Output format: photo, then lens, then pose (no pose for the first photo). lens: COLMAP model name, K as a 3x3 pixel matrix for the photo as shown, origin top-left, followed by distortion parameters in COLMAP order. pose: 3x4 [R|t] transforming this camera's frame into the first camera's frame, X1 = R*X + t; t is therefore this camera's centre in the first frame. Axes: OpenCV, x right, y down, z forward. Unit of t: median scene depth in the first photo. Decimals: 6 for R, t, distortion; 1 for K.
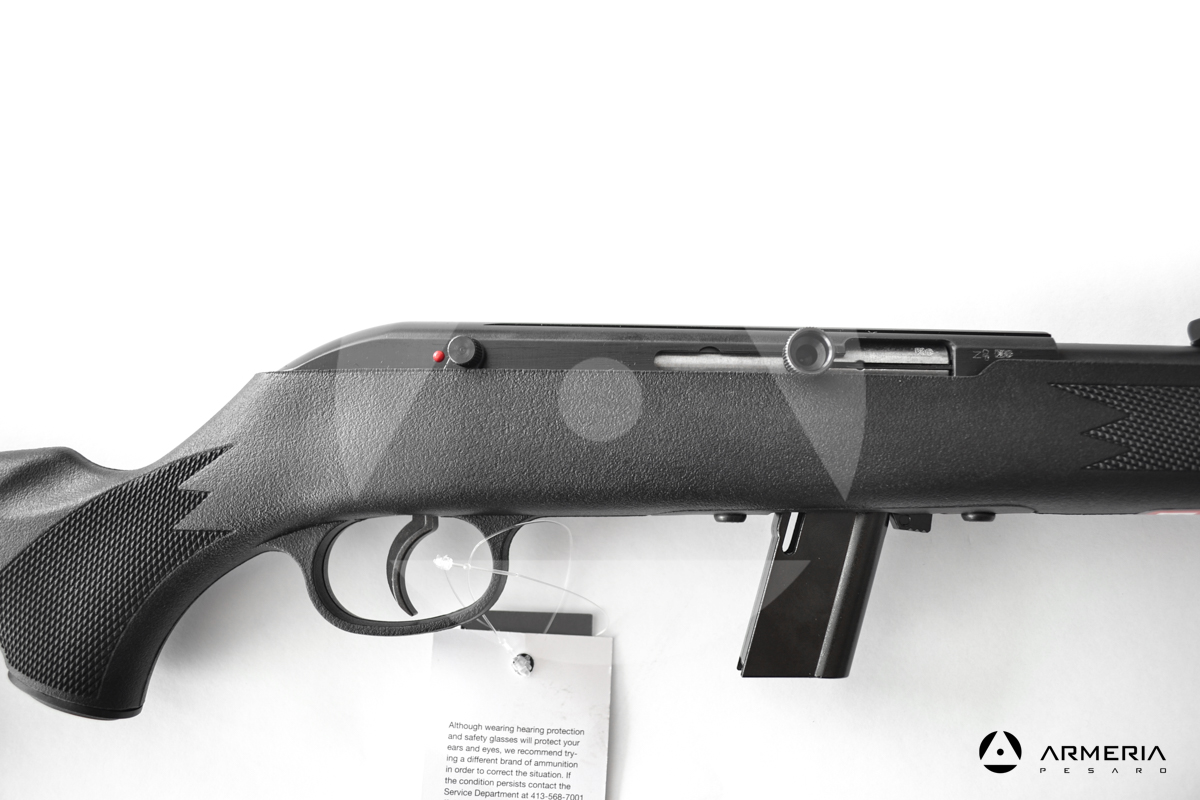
lens RADIAL K [[910.5, 0, 602.0], [0, 910.5, 400.4], [0, 0, 1]] dist [-0.032705, -0.004180]
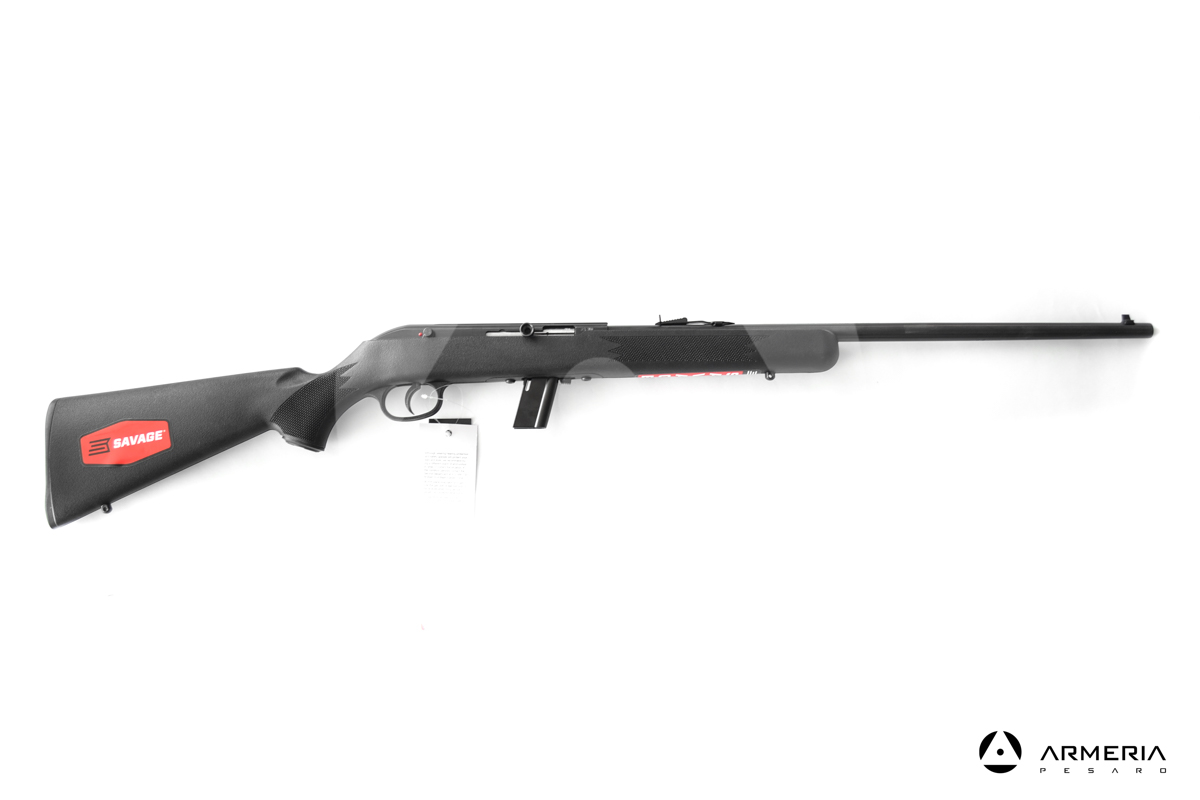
lens RADIAL K [[1056.3, 0, 597.0], [0, 1056.3, 392.3], [0, 0, 1]] dist [-0.008080, -0.007018]
pose [[0.998580, -0.026991, 0.045934, 0.277126], [0.027648, 0.999523, -0.013732, 0.229161], [-0.045541, 0.014982, 0.998850, -2.820729]]
